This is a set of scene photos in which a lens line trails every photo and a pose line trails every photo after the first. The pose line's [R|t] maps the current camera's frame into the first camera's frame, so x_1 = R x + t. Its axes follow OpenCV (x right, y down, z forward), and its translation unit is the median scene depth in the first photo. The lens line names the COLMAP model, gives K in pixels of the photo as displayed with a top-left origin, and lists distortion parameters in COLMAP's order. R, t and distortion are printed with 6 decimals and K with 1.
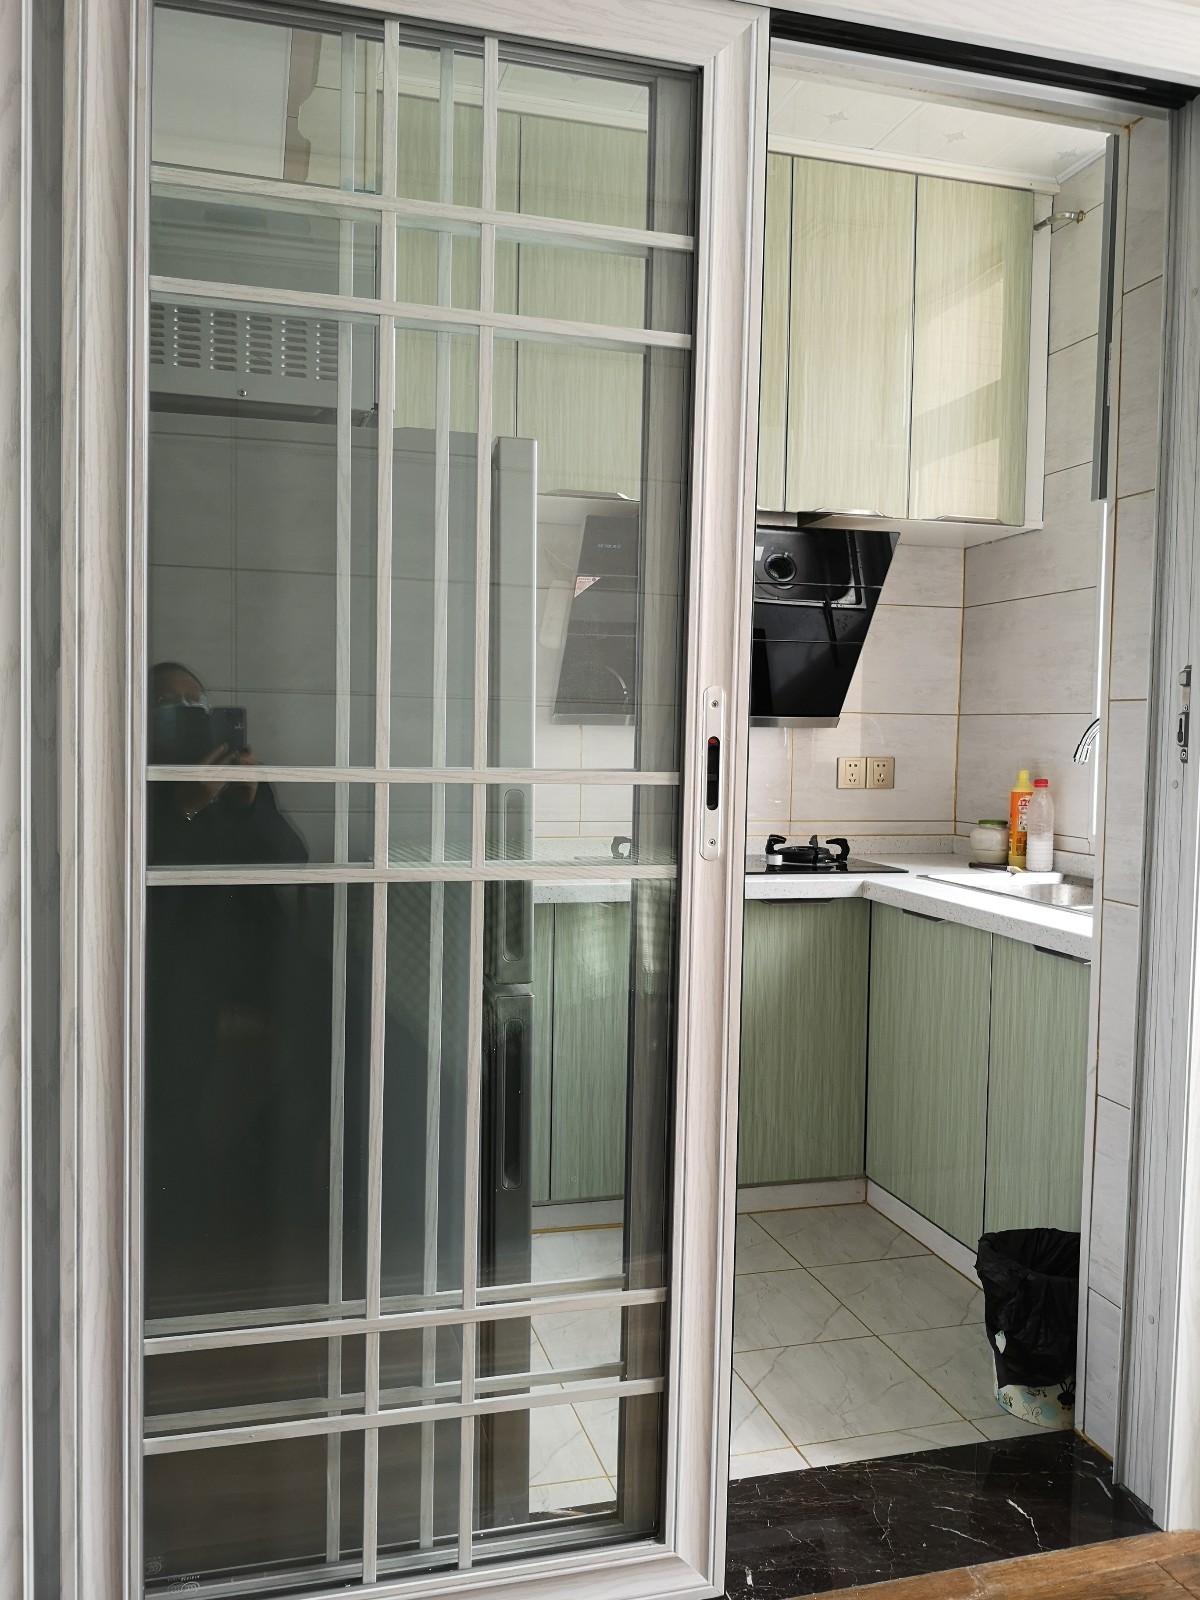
lens RADIAL K [[1251.1, 0, 594.3], [0, 1251.1, 801.1], [0, 0, 1]] dist [0.037154, -0.033490]
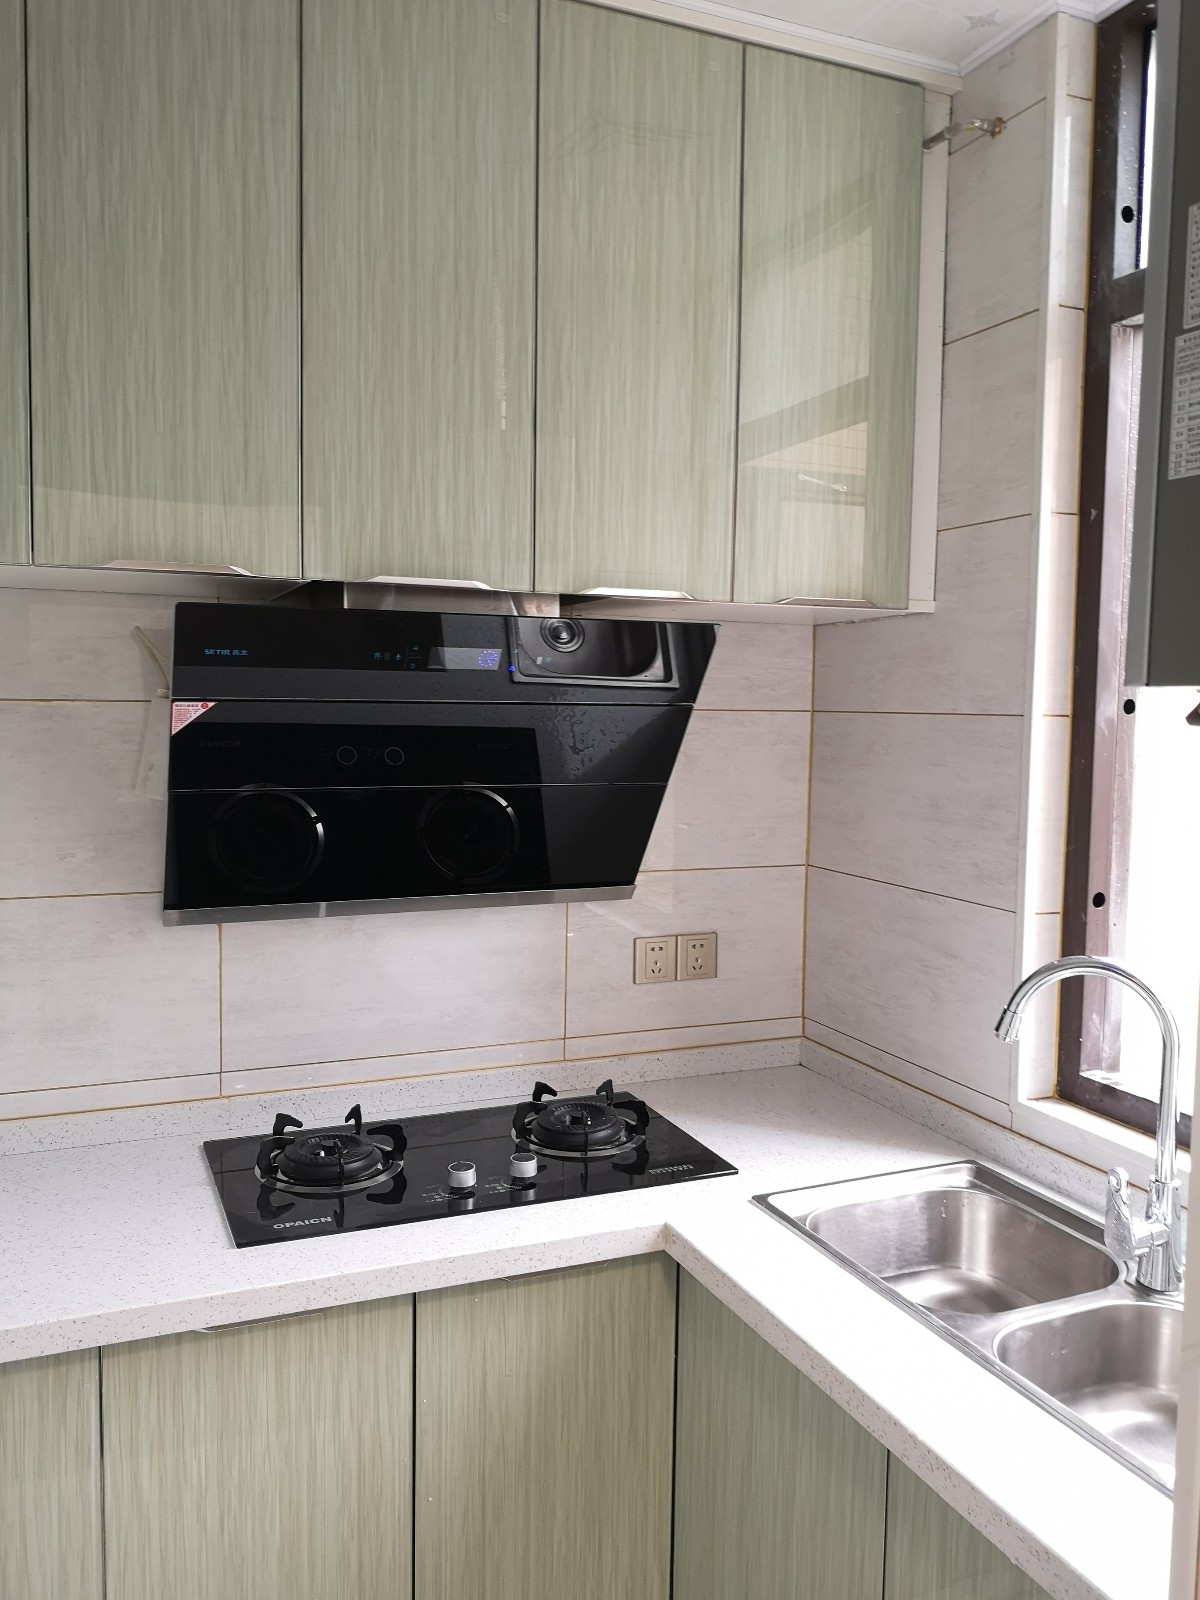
lens RADIAL K [[1251.1, 0, 561.3], [0, 1251.1, 803.9], [0, 0, 1]] dist [0.037154, -0.033490]
pose [[0.994166, -0.009926, 0.107403, 0.094267], [0.007698, 0.999747, 0.021142, -0.135632], [-0.107586, -0.020192, 0.993991, 0.377907]]
